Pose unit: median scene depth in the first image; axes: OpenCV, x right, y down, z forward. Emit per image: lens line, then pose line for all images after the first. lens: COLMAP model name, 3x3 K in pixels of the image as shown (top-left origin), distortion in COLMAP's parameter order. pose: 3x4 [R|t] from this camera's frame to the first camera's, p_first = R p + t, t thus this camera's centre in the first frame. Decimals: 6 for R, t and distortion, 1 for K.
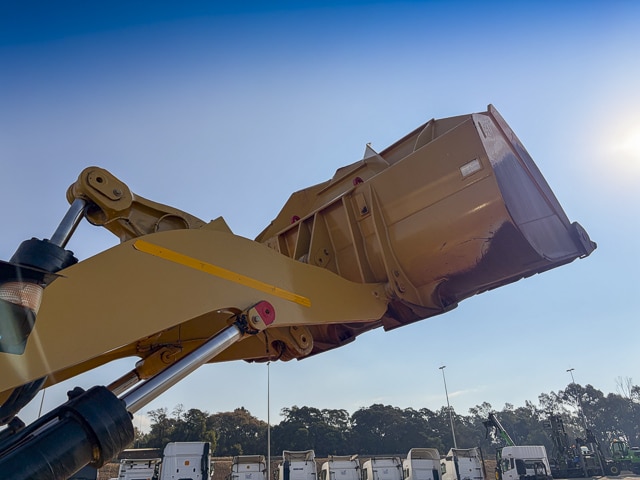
lens RADIAL K [[481.0, 0, 319.5], [0, 481.0, 241.7], [0, 0, 1]] dist [0.036218, -0.047471]
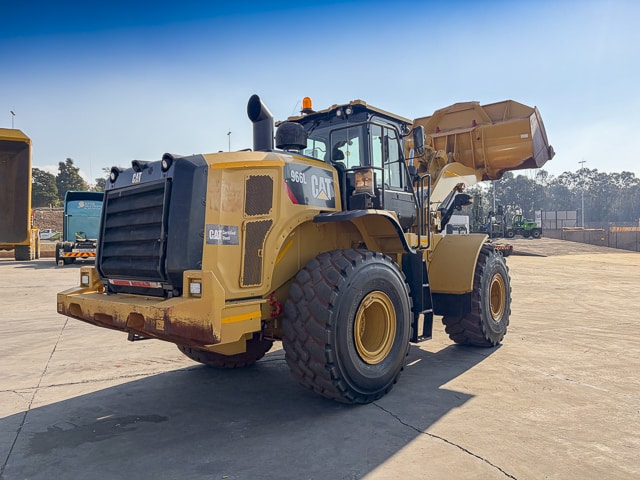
lens RADIAL K [[481.0, 0, 325.4], [0, 481.0, 237.8], [0, 0, 1]] dist [0.036218, -0.047471]
pose [[0.988051, 0.034902, 0.150122, -0.103201], [-0.098340, 0.892751, 0.439686, -0.061325], [-0.118675, -0.449196, 0.885516, -0.137452]]
